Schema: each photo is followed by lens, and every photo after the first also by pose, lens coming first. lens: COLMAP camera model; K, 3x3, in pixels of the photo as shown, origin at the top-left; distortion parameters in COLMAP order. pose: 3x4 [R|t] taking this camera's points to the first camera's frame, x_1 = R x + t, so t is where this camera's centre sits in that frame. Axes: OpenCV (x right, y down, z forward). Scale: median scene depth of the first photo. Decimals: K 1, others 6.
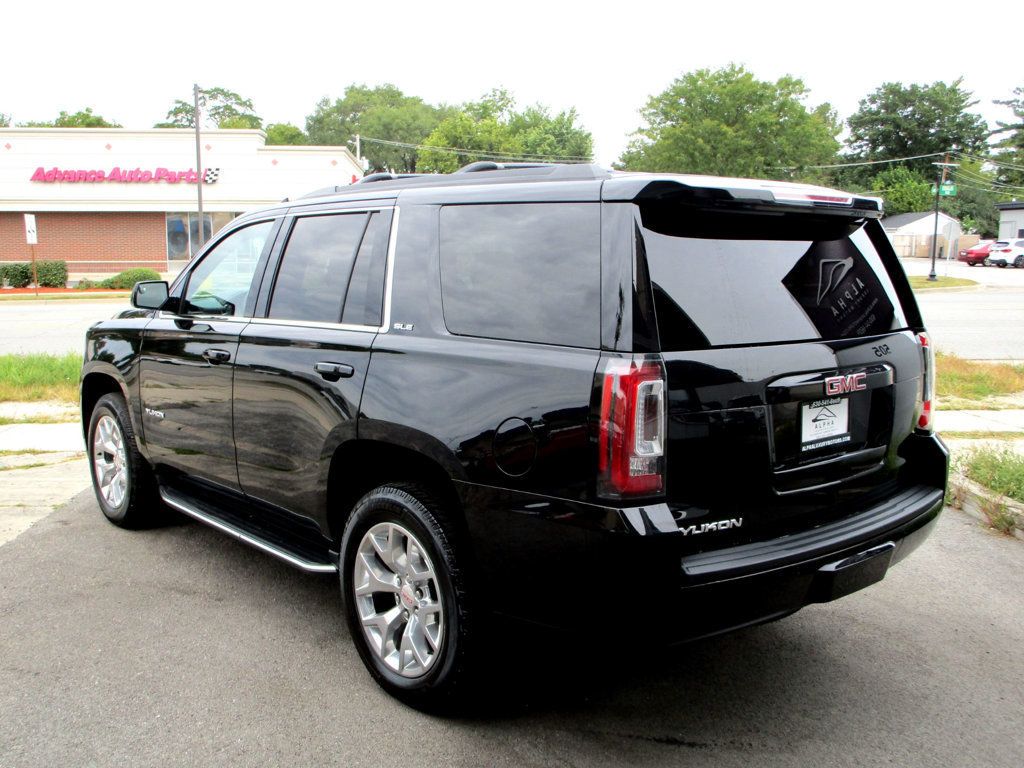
lens RADIAL K [[969.5, 0, 512.0], [0, 969.5, 384.0], [0, 0, 1]] dist [-0.021317, -0.000972]
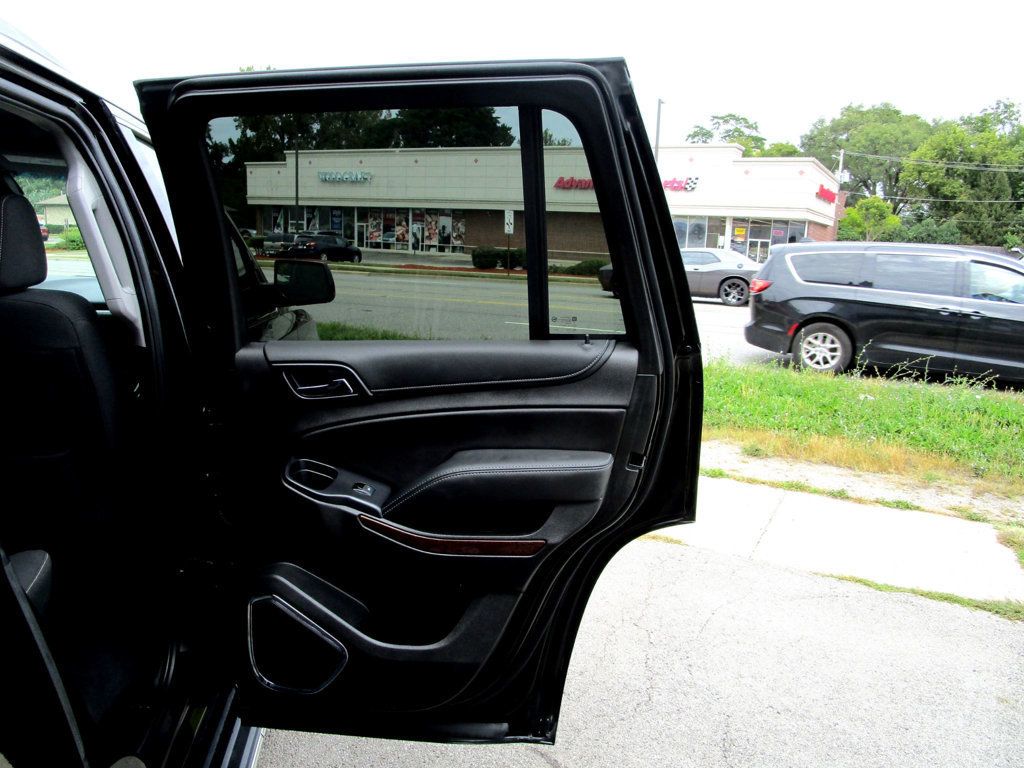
lens RADIAL K [[781.6, 0, 505.5], [0, 781.6, 386.2], [0, 0, 1]] dist [-0.030751, 0.028012]
pose [[0.840299, 0.133028, -0.525549, 0.114335], [-0.114913, 0.991104, 0.067137, -0.037286], [0.529805, 0.003977, 0.848110, 0.306300]]
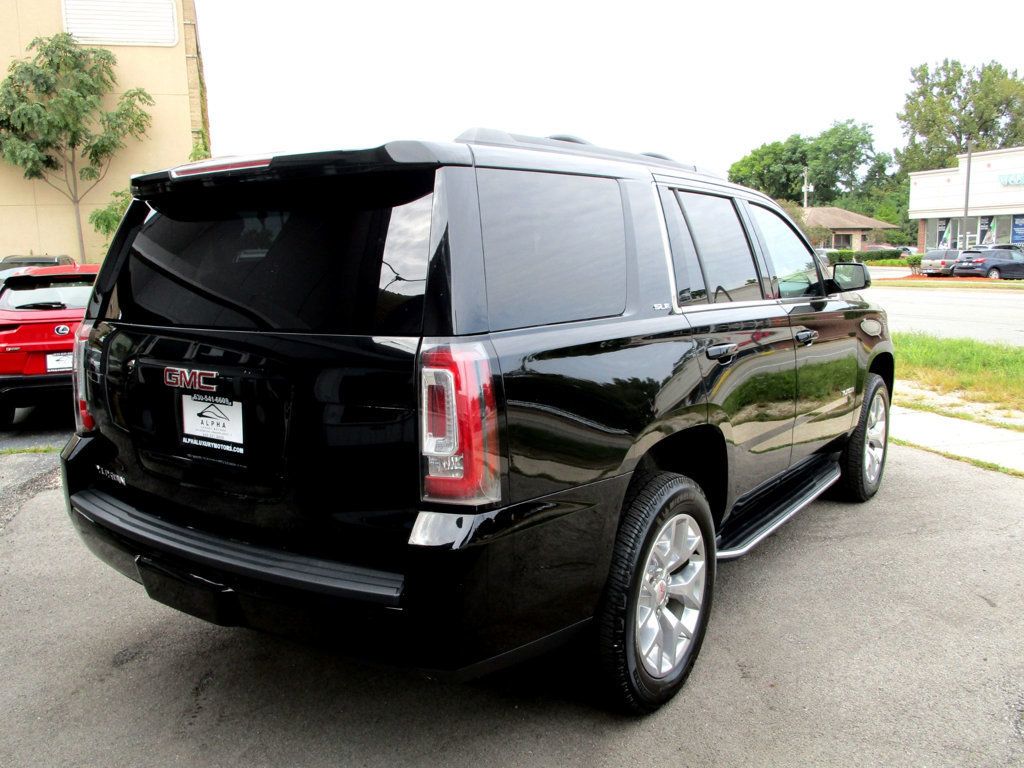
lens RADIAL K [[861.2, 0, 504.1], [0, 861.2, 383.7], [0, 0, 1]] dist [-0.013213, 0.000347]
pose [[0.243284, 0.143937, -0.959216, 0.252032], [-0.122796, 0.985542, 0.116742, -0.026469], [0.962151, 0.089387, 0.257441, 0.231593]]
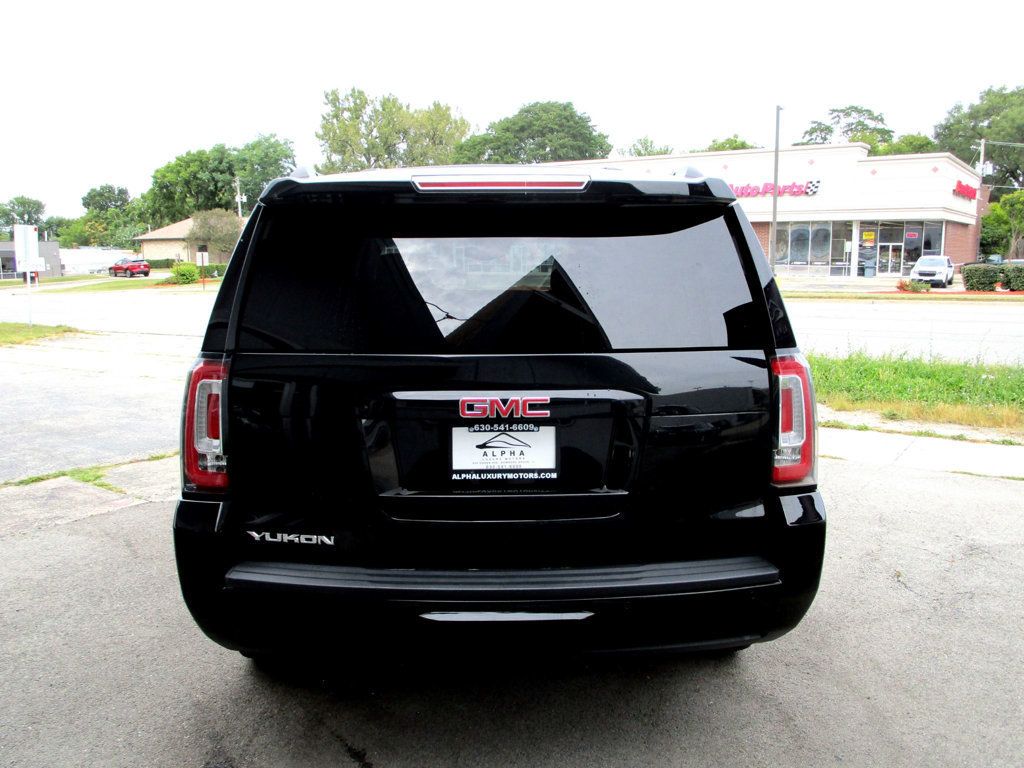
lens RADIAL K [[861.2, 0, 504.1], [0, 861.2, 383.7], [0, 0, 1]] dist [-0.013213, 0.000347]
pose [[0.777197, 0.089421, -0.622871, 0.173797], [-0.083260, 0.995762, 0.039065, -0.010778], [0.623724, 0.021499, 0.781349, 0.090533]]
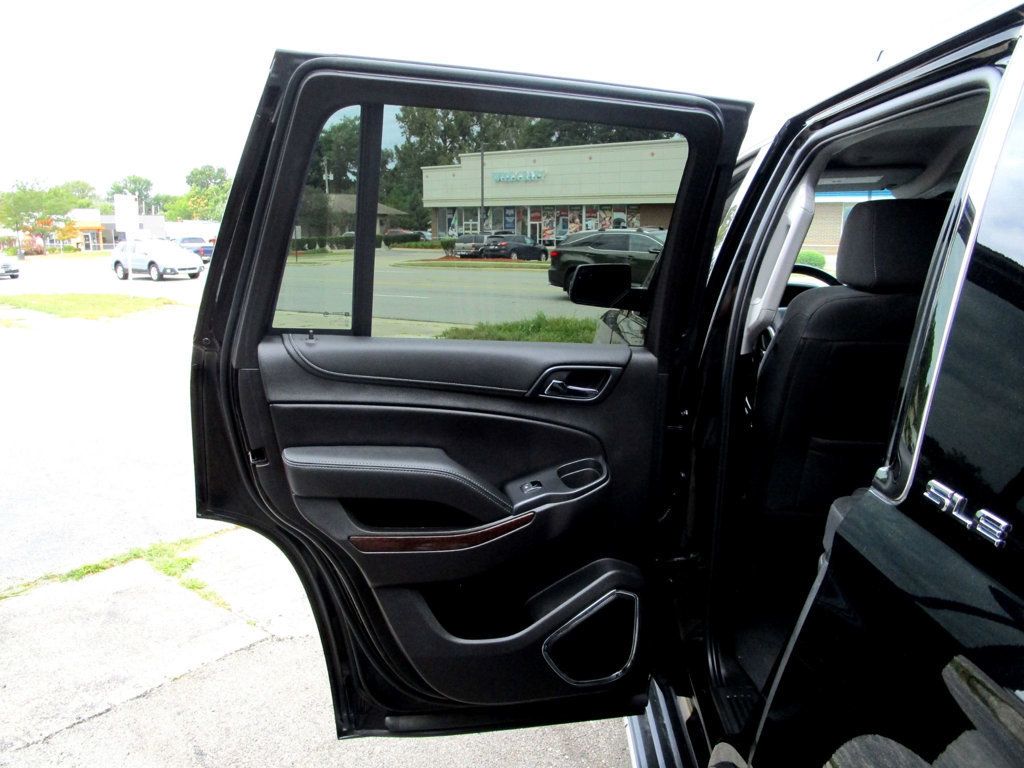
lens RADIAL K [[781.6, 0, 505.5], [0, 781.6, 386.2], [0, 0, 1]] dist [-0.030751, 0.028012]
pose [[0.731401, 0.135847, -0.668280, -0.038128], [-0.100109, 0.990730, 0.091829, -0.021383], [0.674560, -0.000262, 0.738220, 0.197146]]
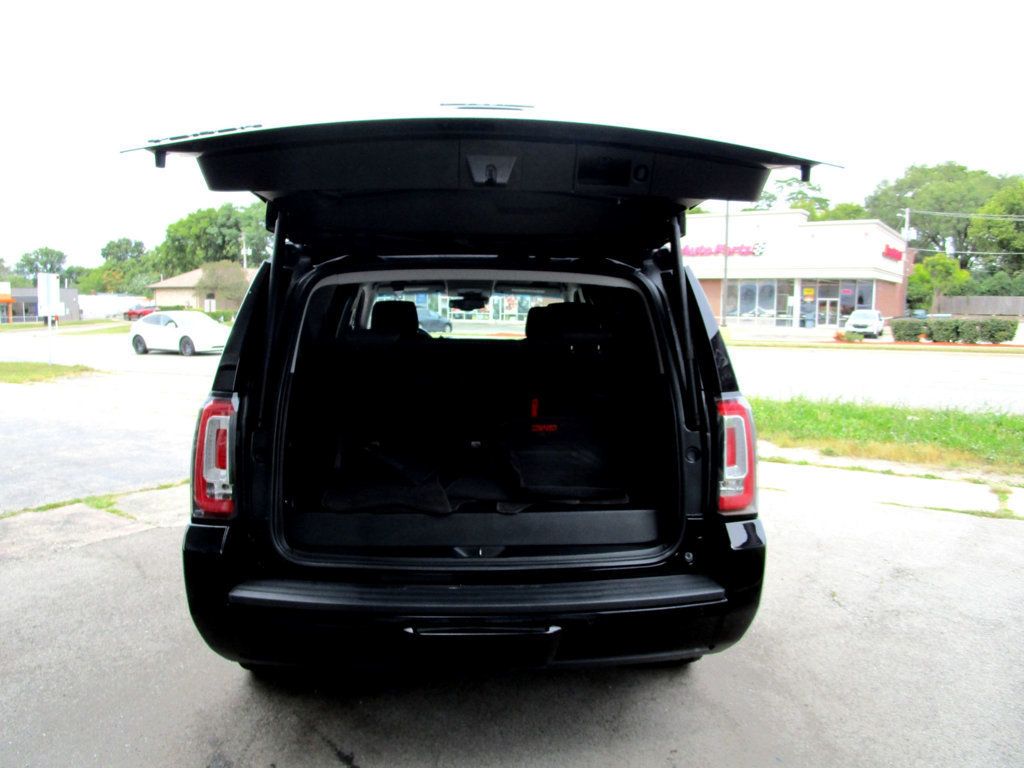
lens RADIAL K [[781.6, 0, 505.5], [0, 781.6, 386.2], [0, 0, 1]] dist [-0.030751, 0.028012]
pose [[0.793899, 0.067871, -0.604249, 0.176424], [-0.091393, 0.995781, -0.008229, -0.011042], [0.601141, 0.061758, 0.796753, 0.087701]]
